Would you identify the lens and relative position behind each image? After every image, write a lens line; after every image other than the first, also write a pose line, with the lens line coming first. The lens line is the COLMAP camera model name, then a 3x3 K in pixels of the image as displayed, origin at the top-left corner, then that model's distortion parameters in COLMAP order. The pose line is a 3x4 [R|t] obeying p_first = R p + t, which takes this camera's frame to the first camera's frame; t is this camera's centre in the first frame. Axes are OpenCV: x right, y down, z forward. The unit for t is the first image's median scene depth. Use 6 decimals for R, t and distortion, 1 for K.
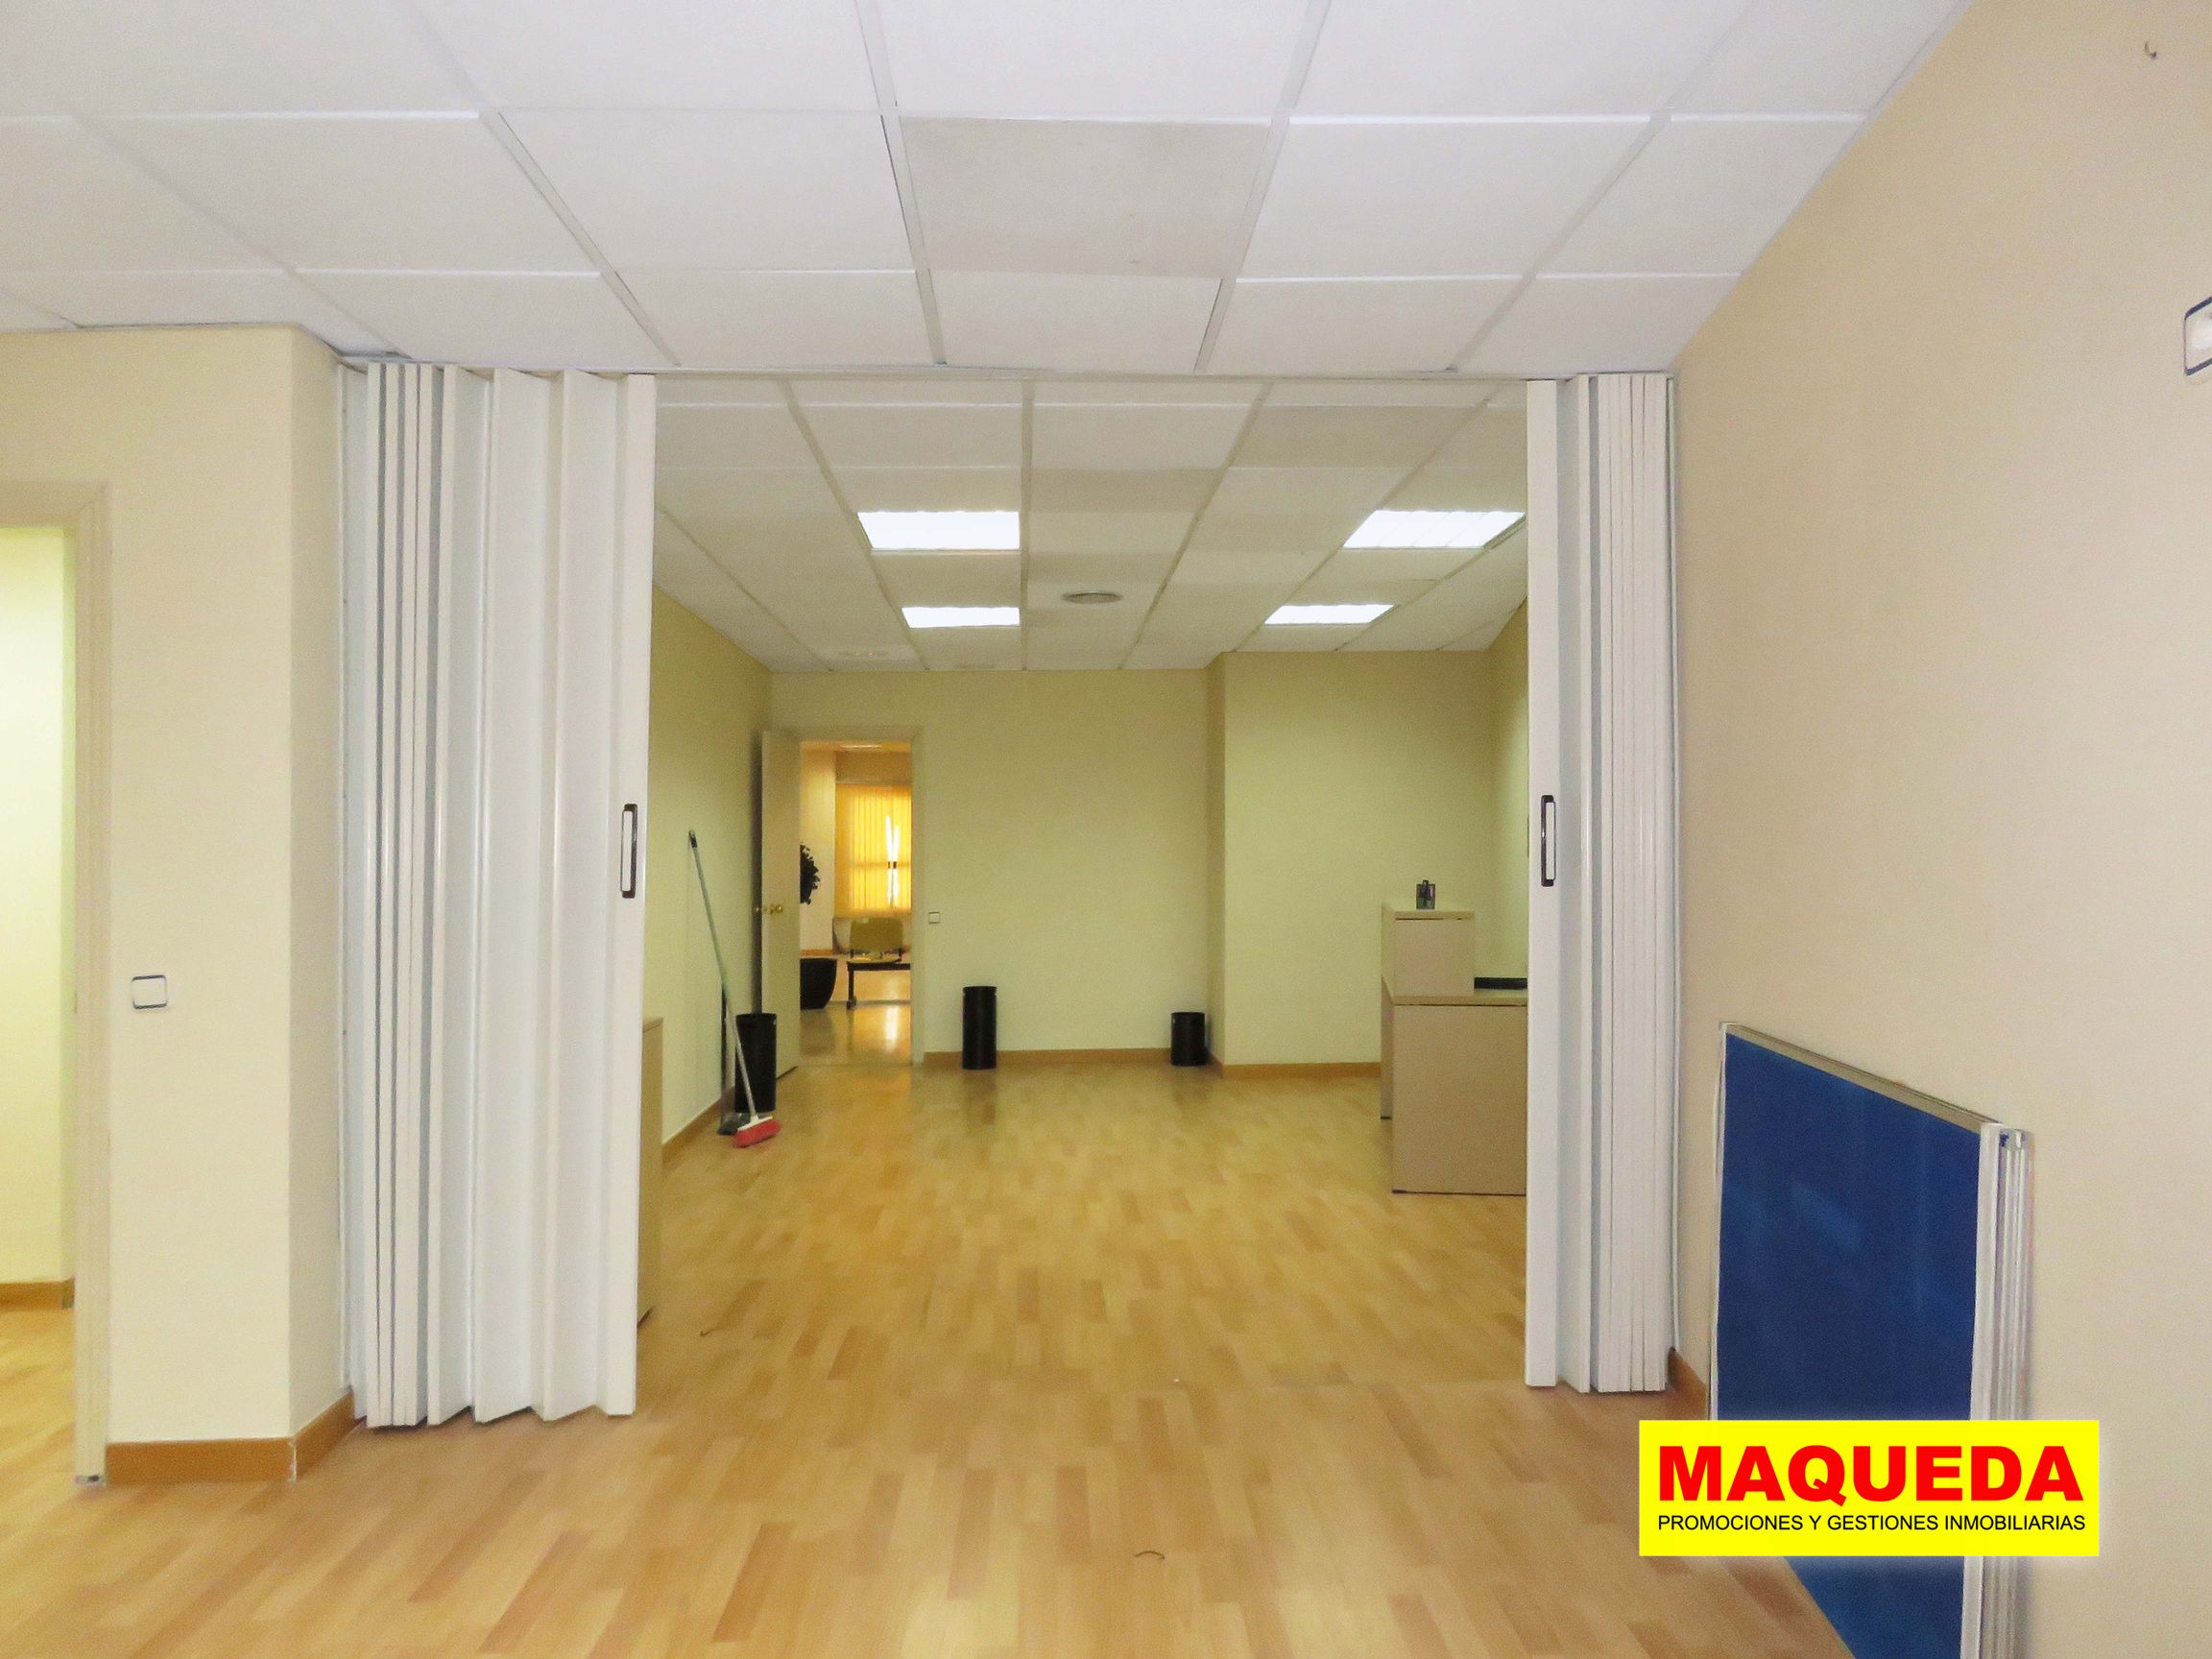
lens RADIAL K [[1398.1, 0, 1106.0], [0, 1398.1, 829.5], [0, 0, 1]] dist [-0.002225, -0.013339]
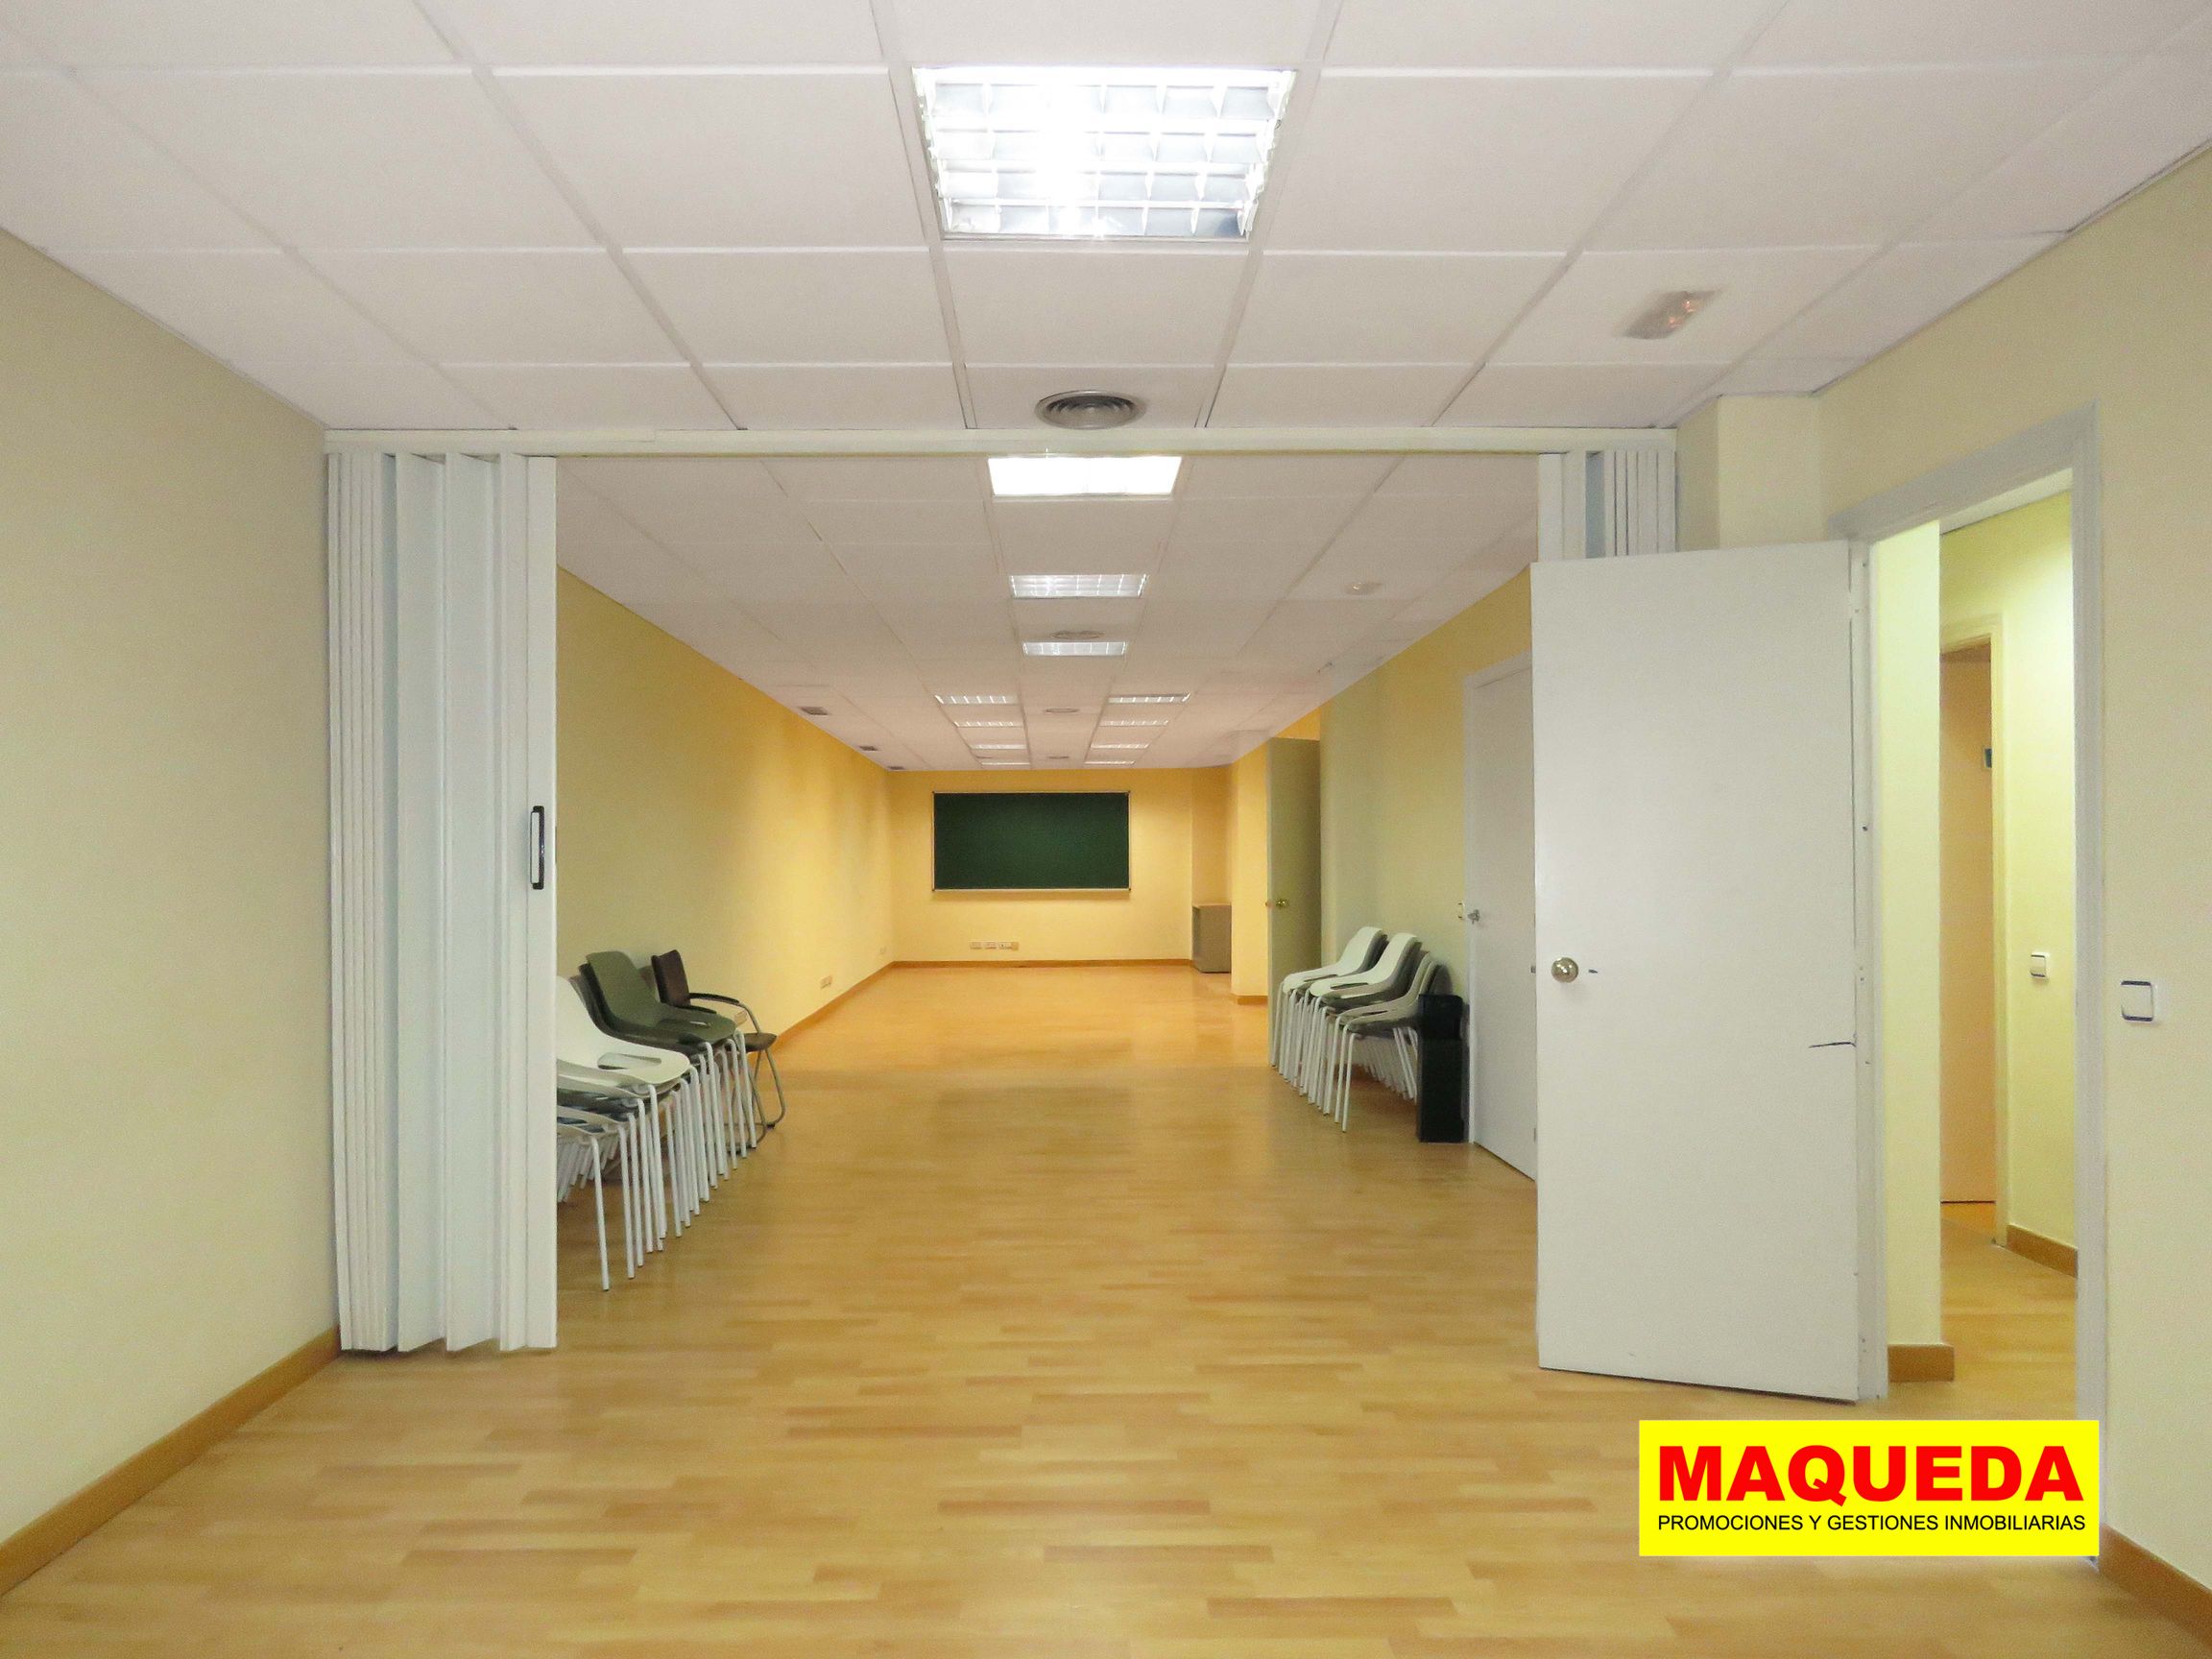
lens RADIAL K [[1415.9, 0, 1070.7], [0, 1415.9, 838.8], [0, 0, 1]] dist [-0.003262, -0.001232]
pose [[-0.042177, 0.002743, -0.999106, 0.089897], [0.022200, 0.999752, 0.001808, 0.002360], [0.998863, -0.022104, -0.042227, 0.204531]]
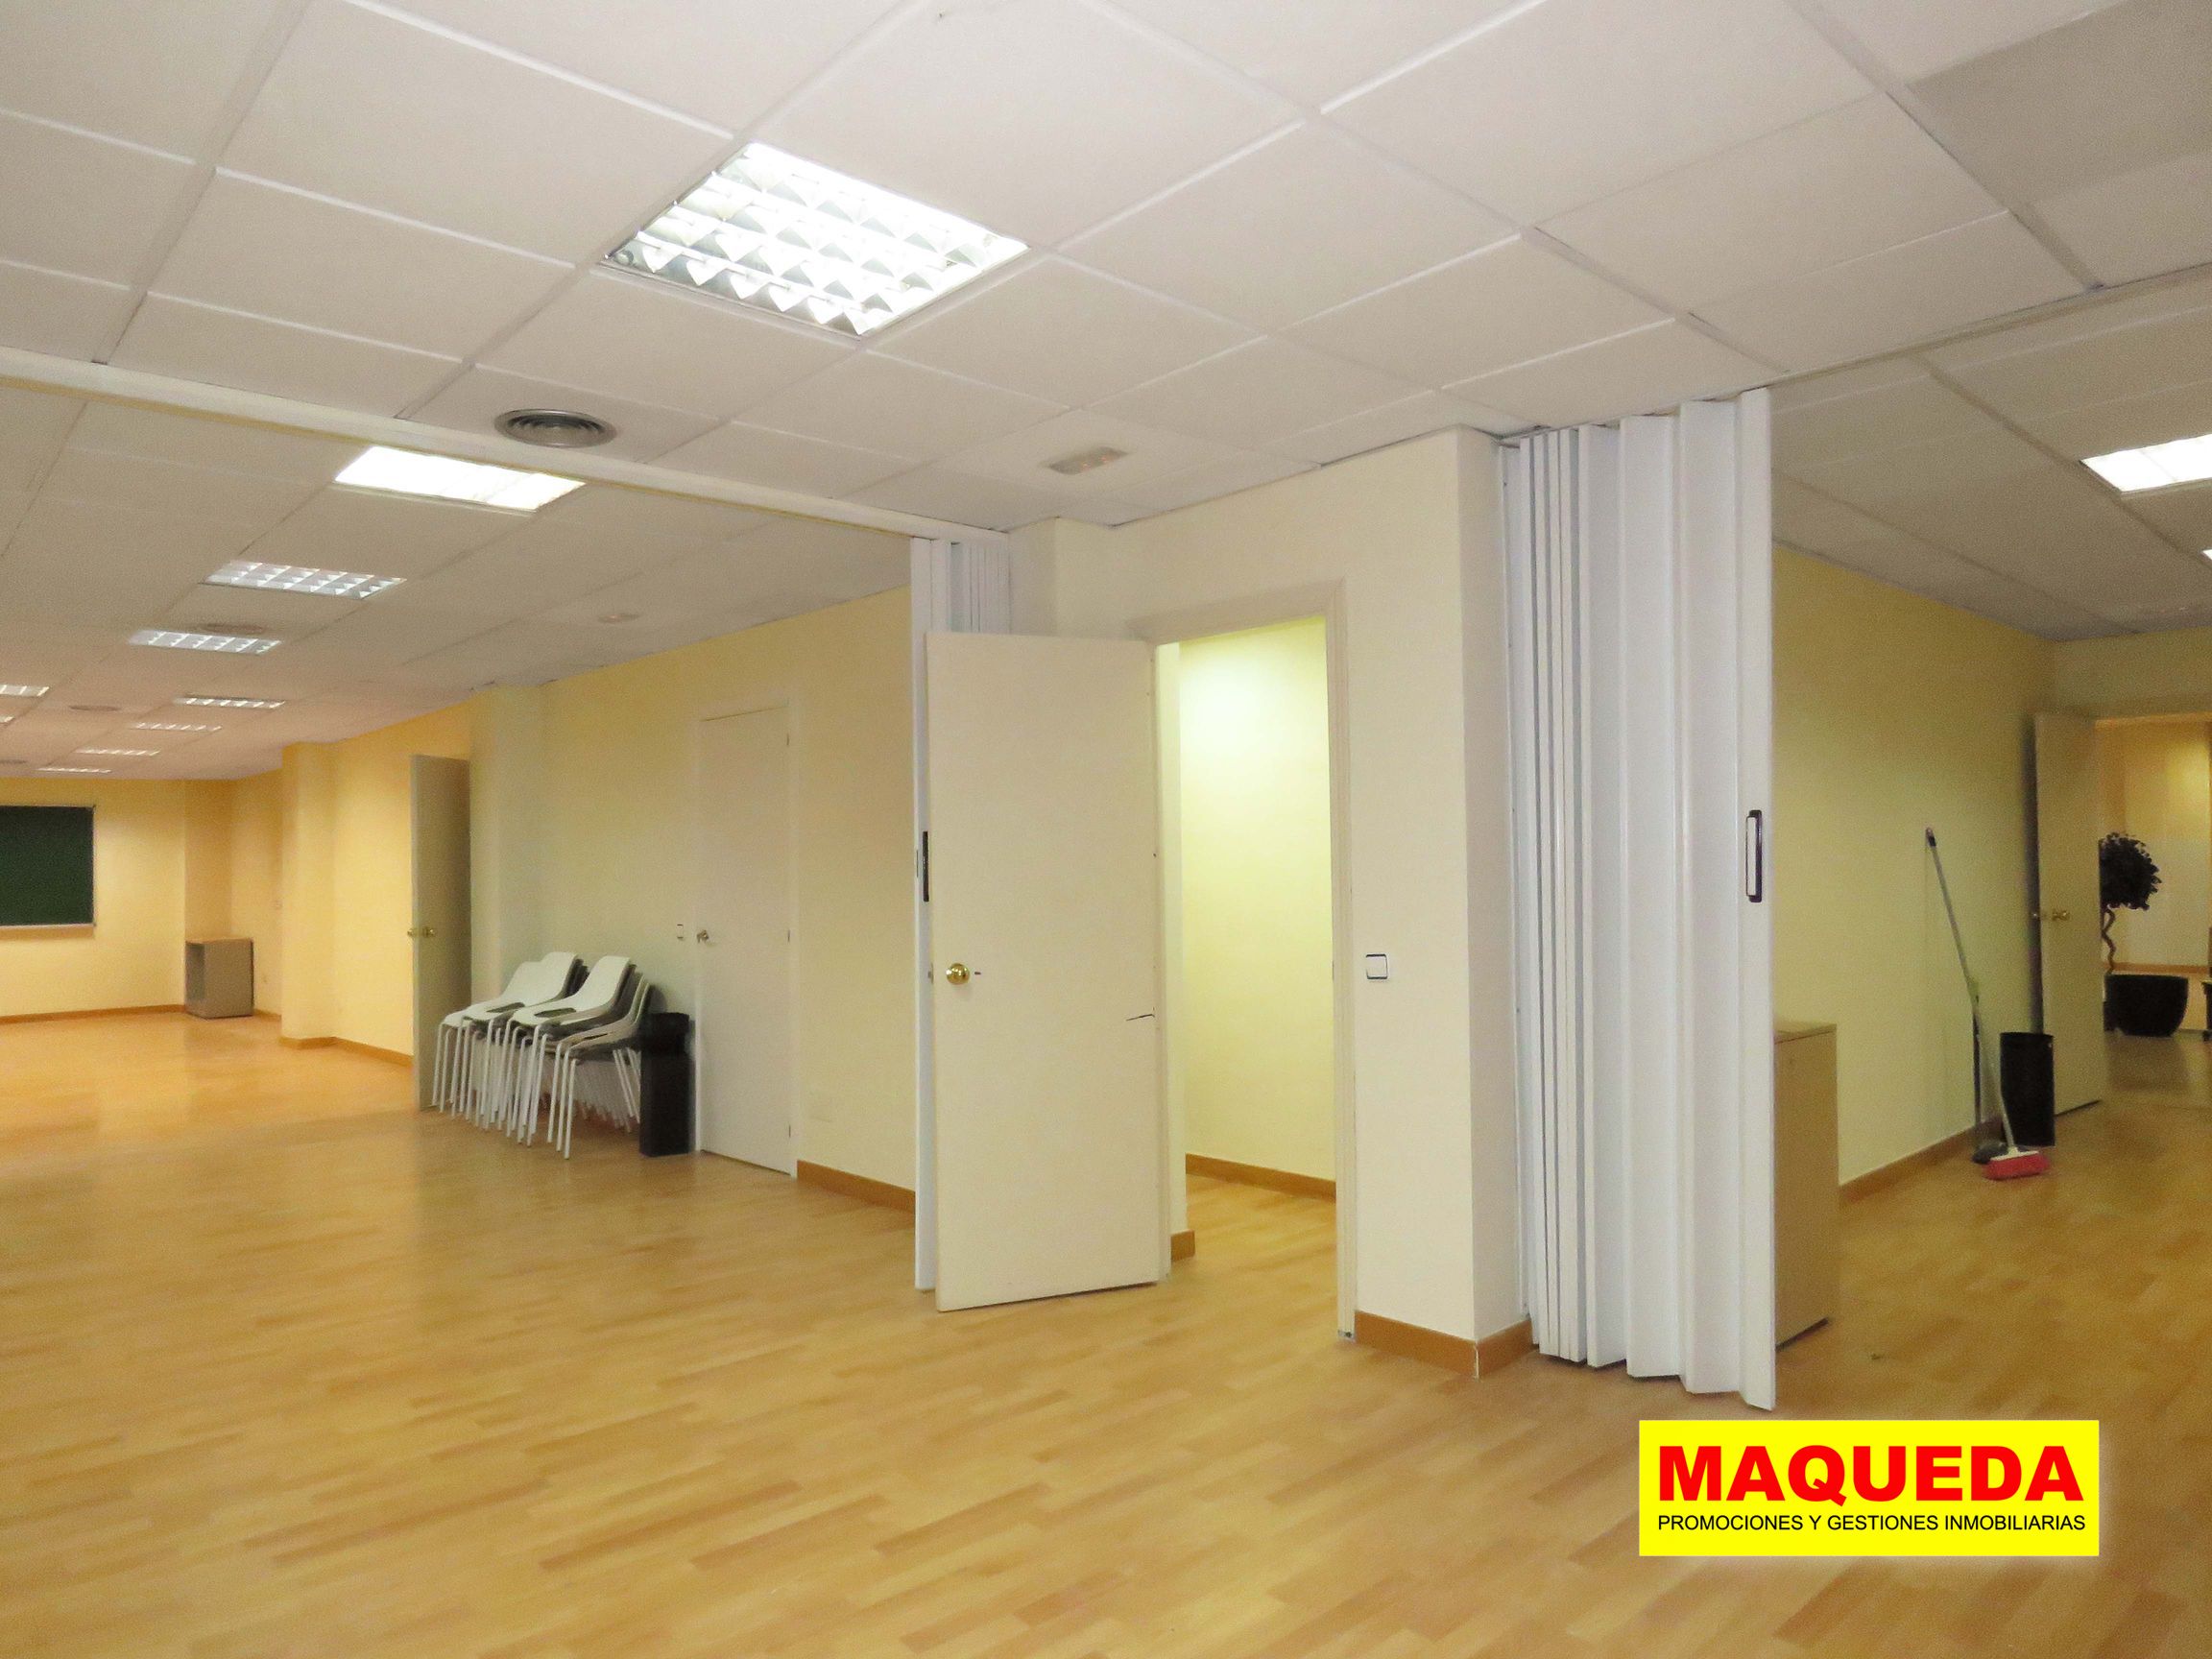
lens RADIAL K [[1403.1, 0, 1106.0], [0, 1403.1, 829.5], [0, 0, 1]] dist [-0.018782, -0.002935]
pose [[0.632719, -0.015583, -0.774225, 0.081303], [0.018772, 0.999812, -0.004783, -0.004755], [0.774154, -0.011507, 0.632893, -0.007092]]
